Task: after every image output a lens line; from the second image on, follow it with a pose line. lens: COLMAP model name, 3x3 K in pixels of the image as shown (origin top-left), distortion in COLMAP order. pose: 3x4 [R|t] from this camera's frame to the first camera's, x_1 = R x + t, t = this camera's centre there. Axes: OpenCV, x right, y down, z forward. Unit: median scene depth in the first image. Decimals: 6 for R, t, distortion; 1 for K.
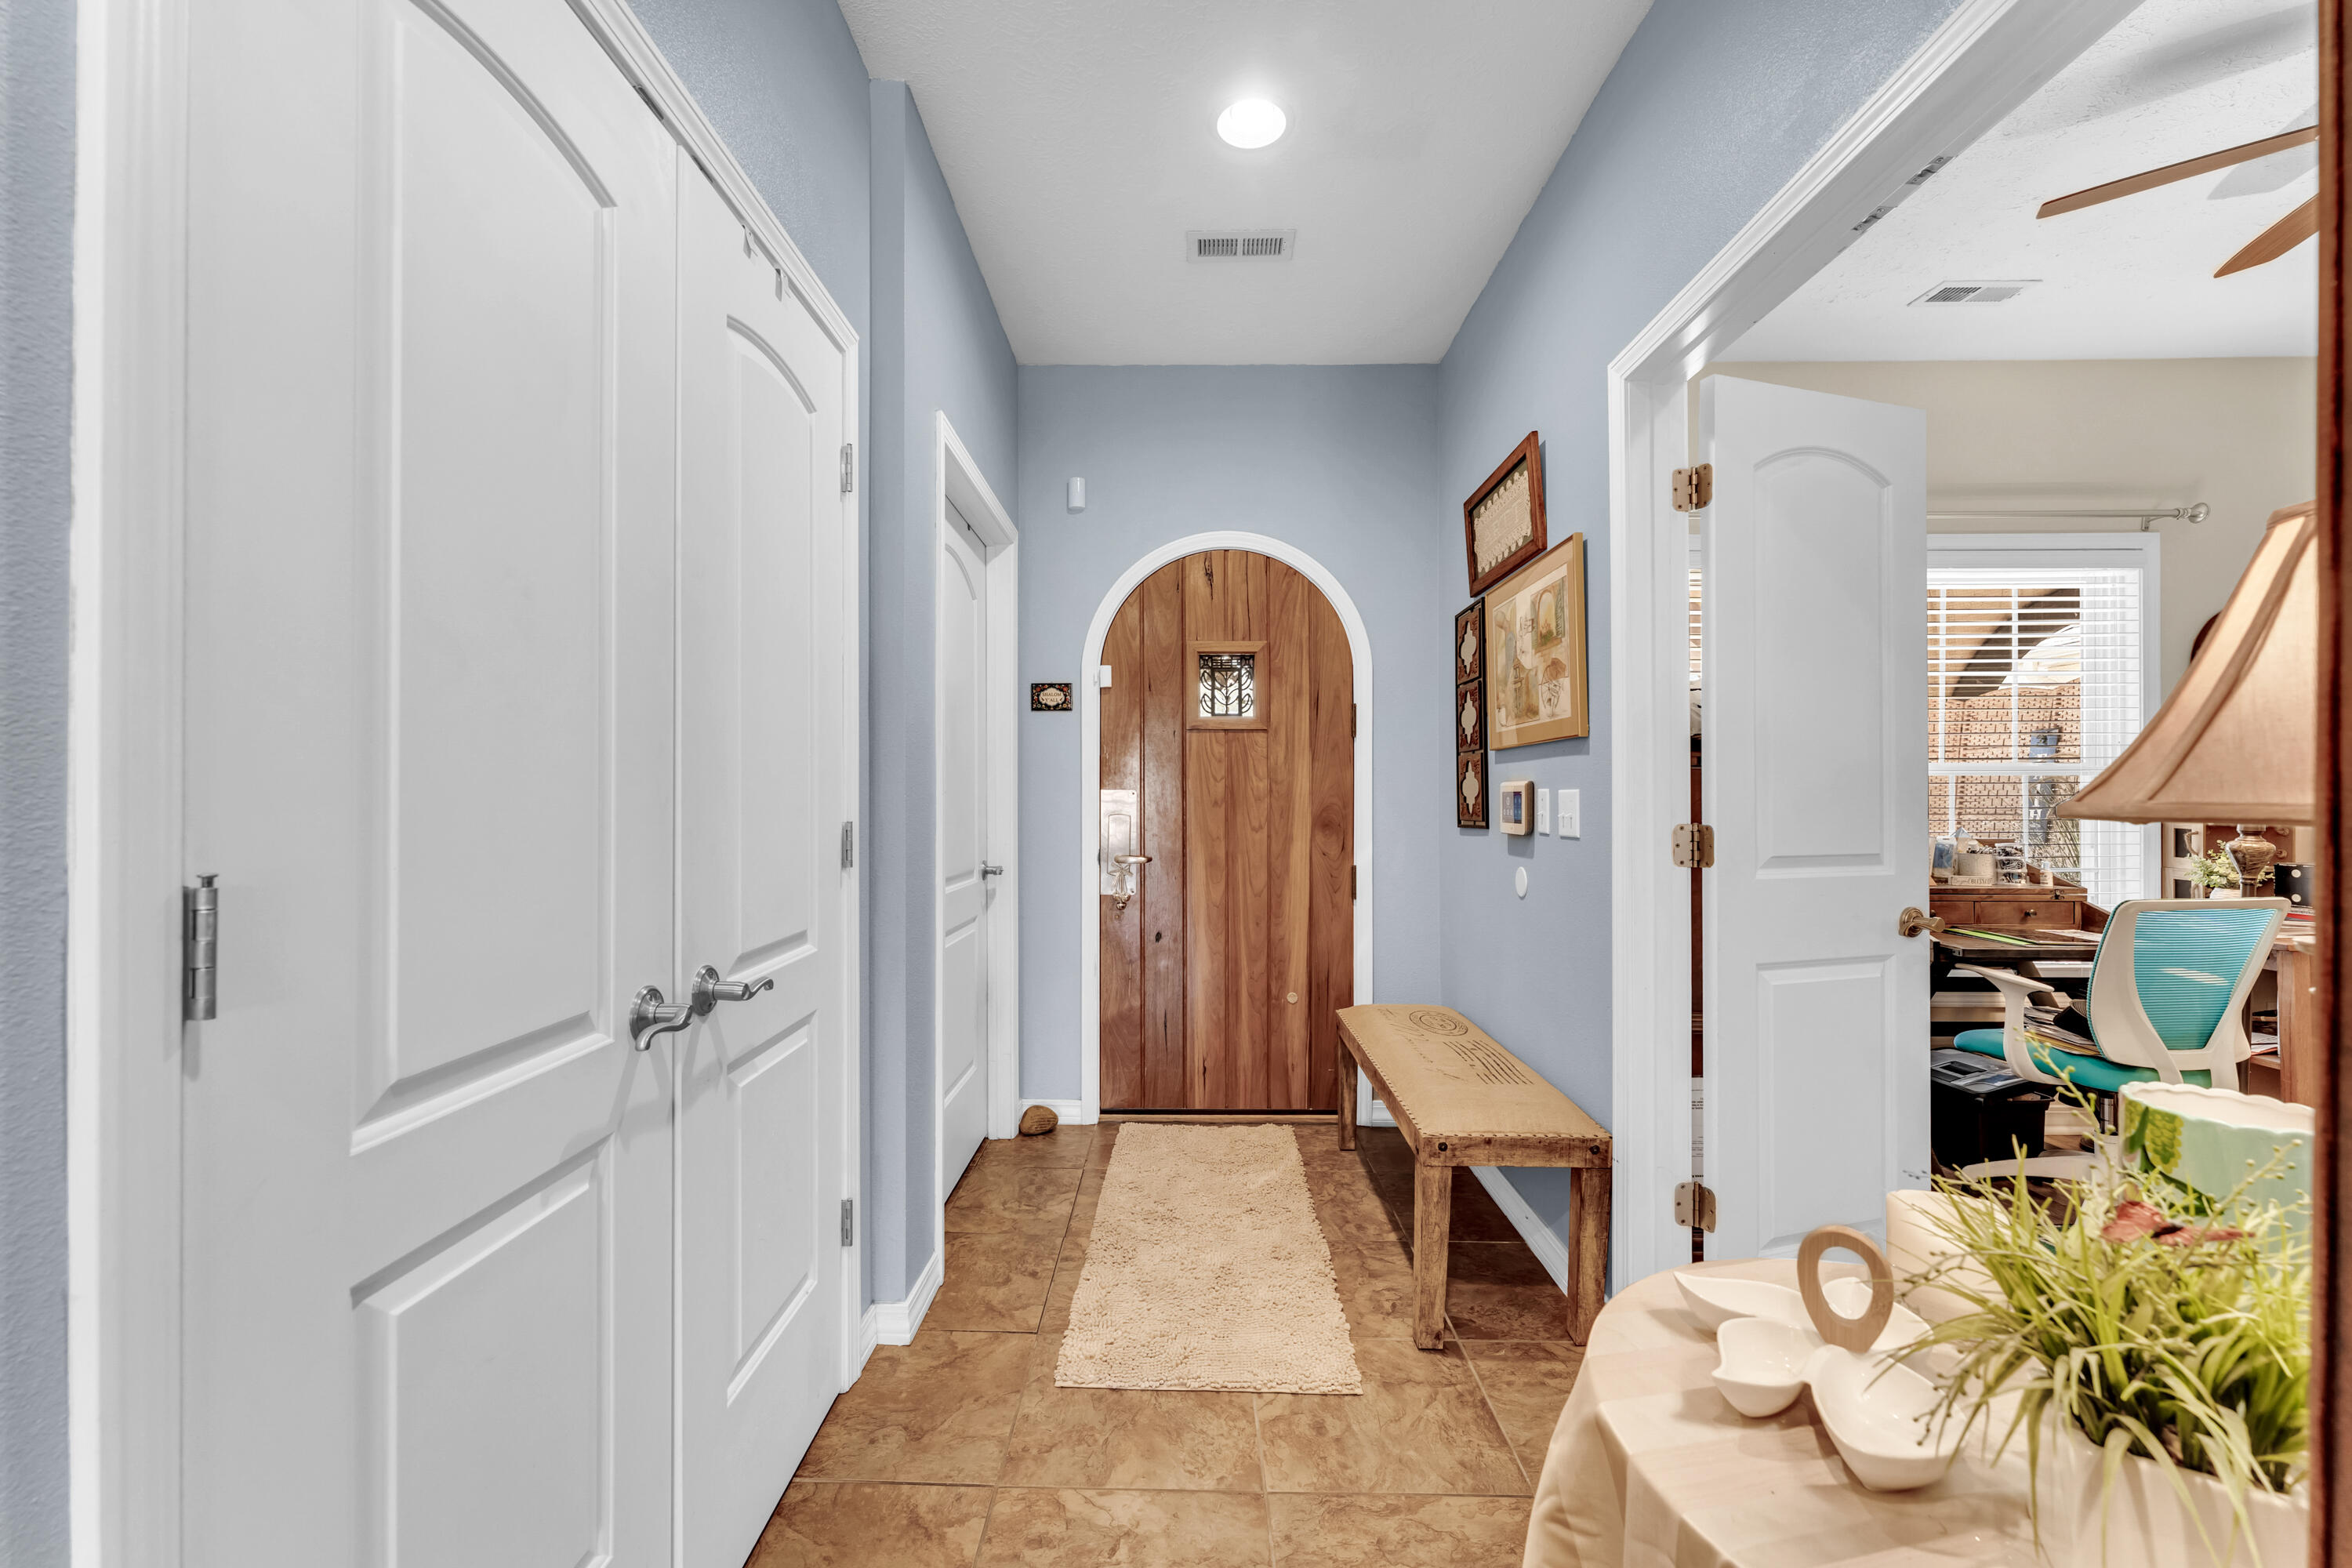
lens RADIAL K [[966.9, 0, 1171.3], [0, 966.9, 788.8], [0, 0, 1]] dist [-0.000741, -0.000028]
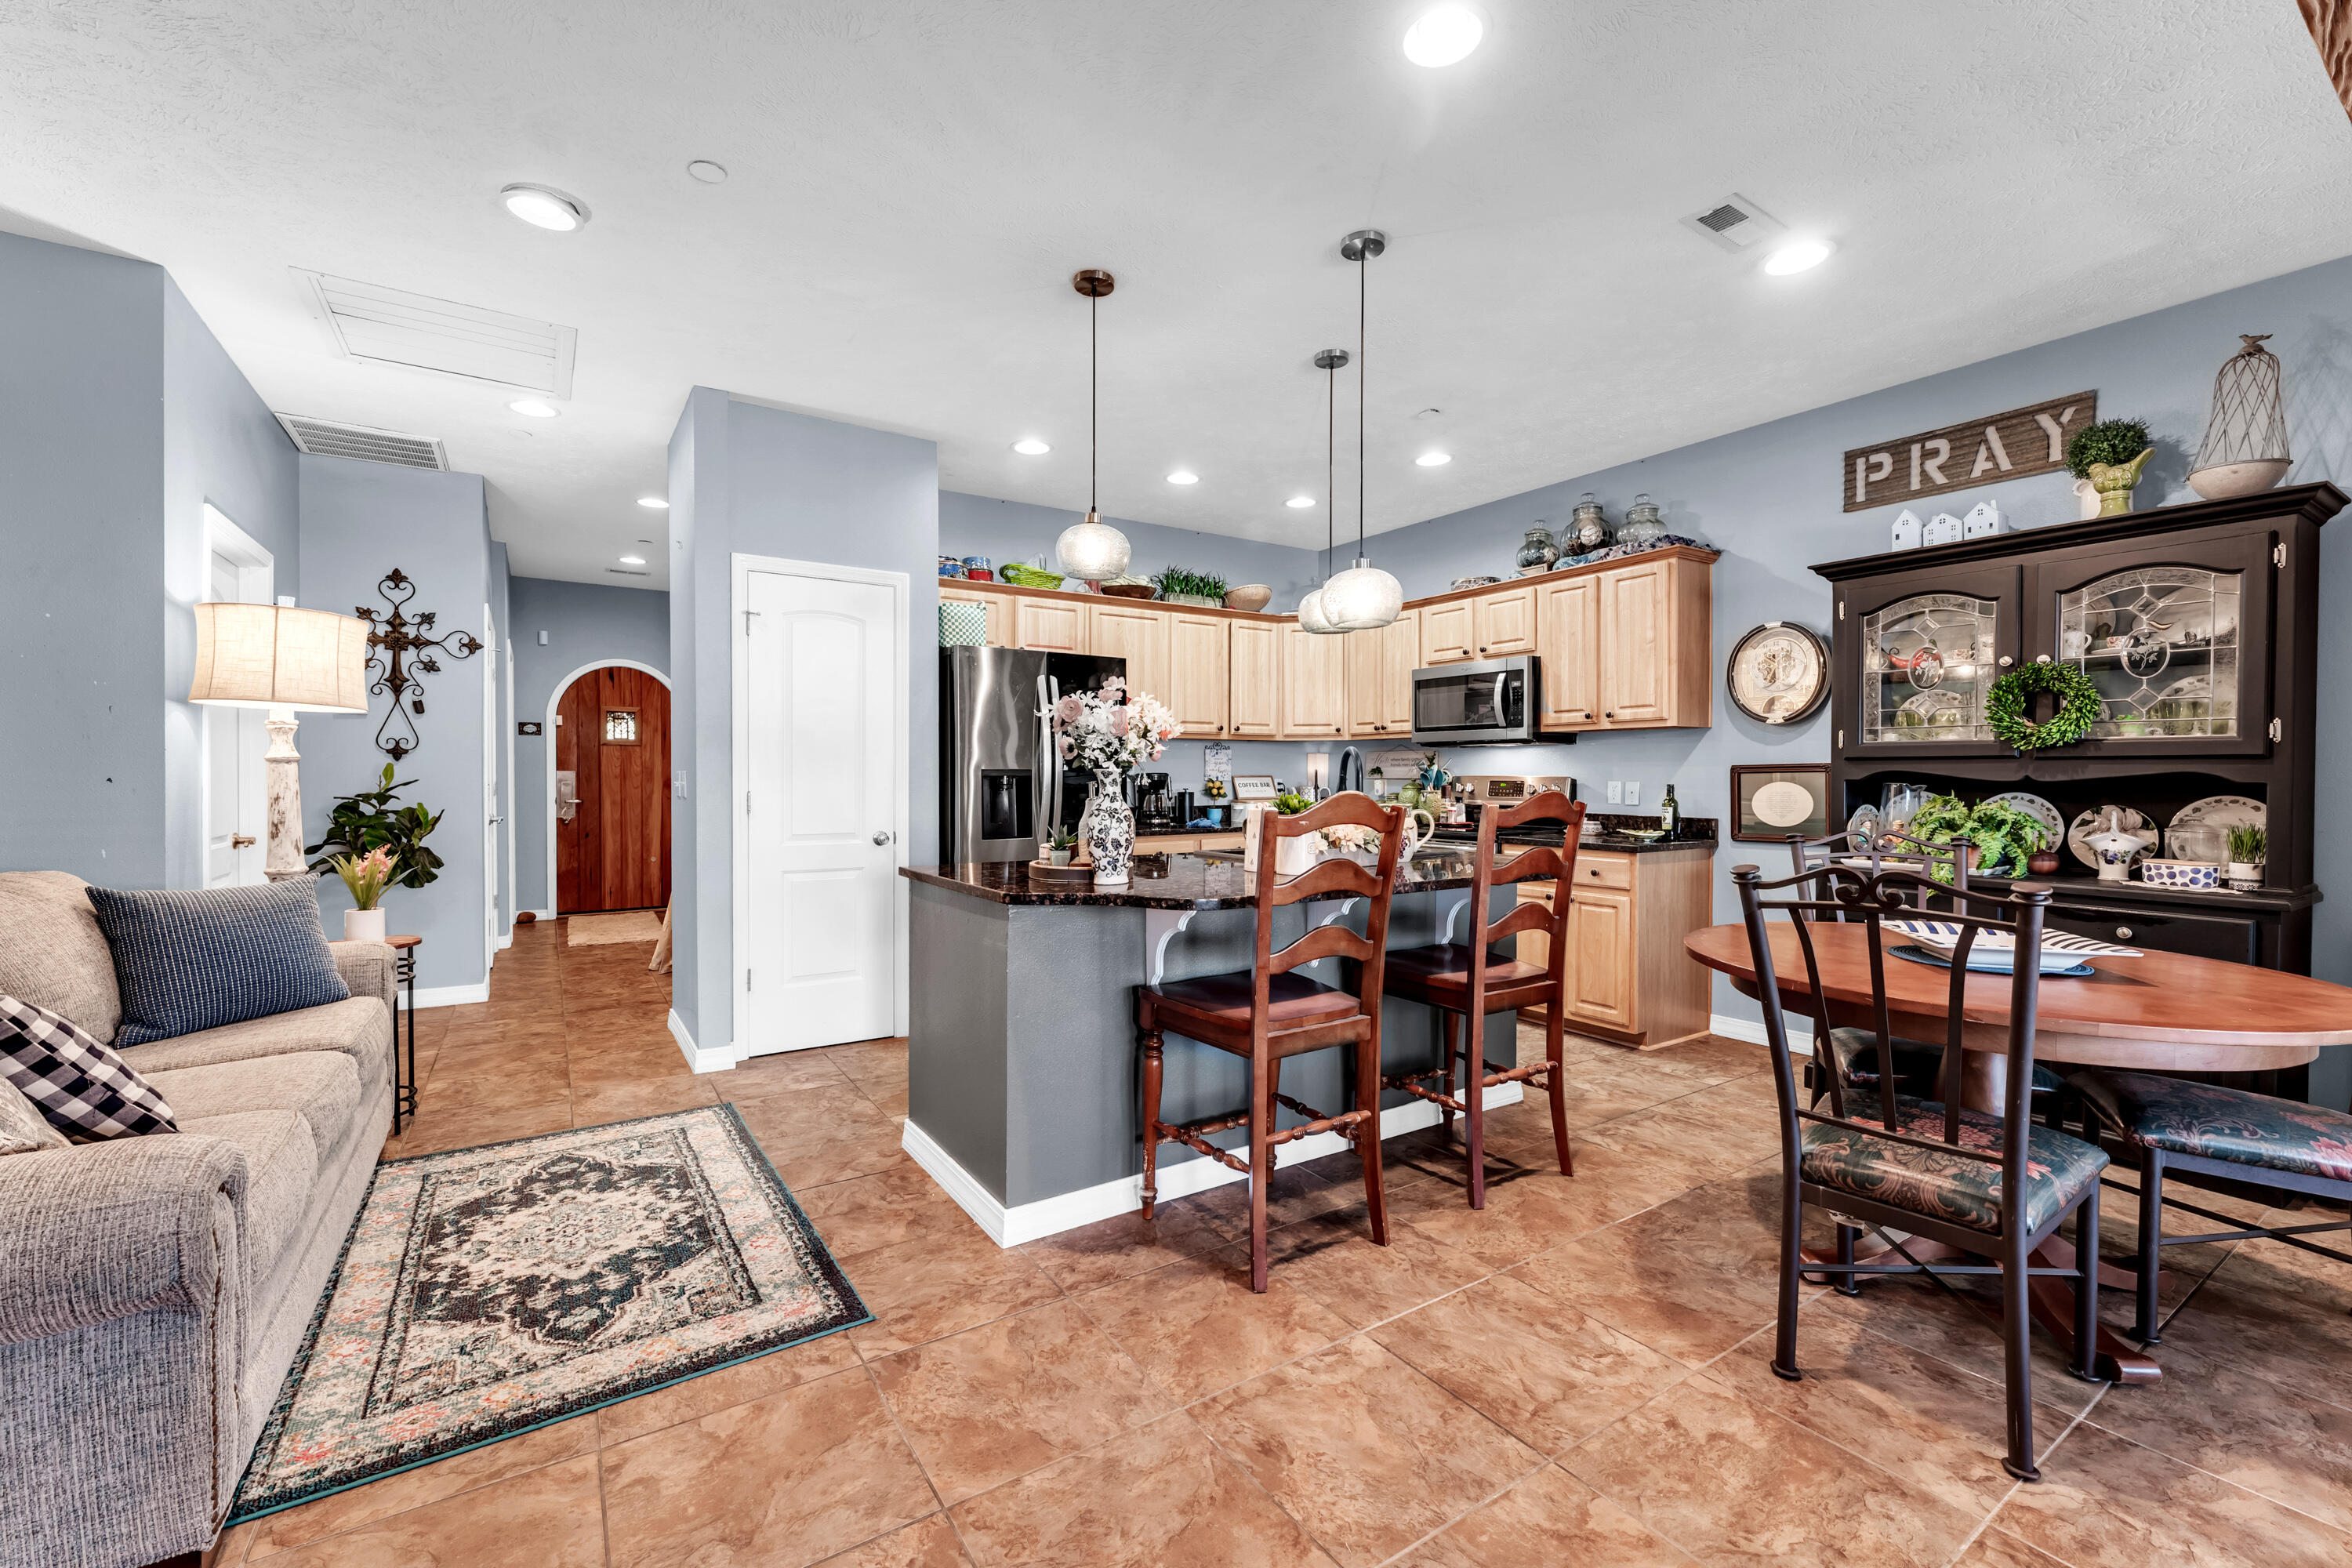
lens RADIAL K [[966.9, 0, 1165.9], [0, 966.9, 783.3], [0, 0, 1]] dist [-0.000741, -0.000028]
pose [[0.826986, -0.005702, 0.562193, -0.165348], [-0.003098, 0.999887, 0.014699, -0.007051], [-0.562213, -0.013898, 0.826876, -1.648214]]
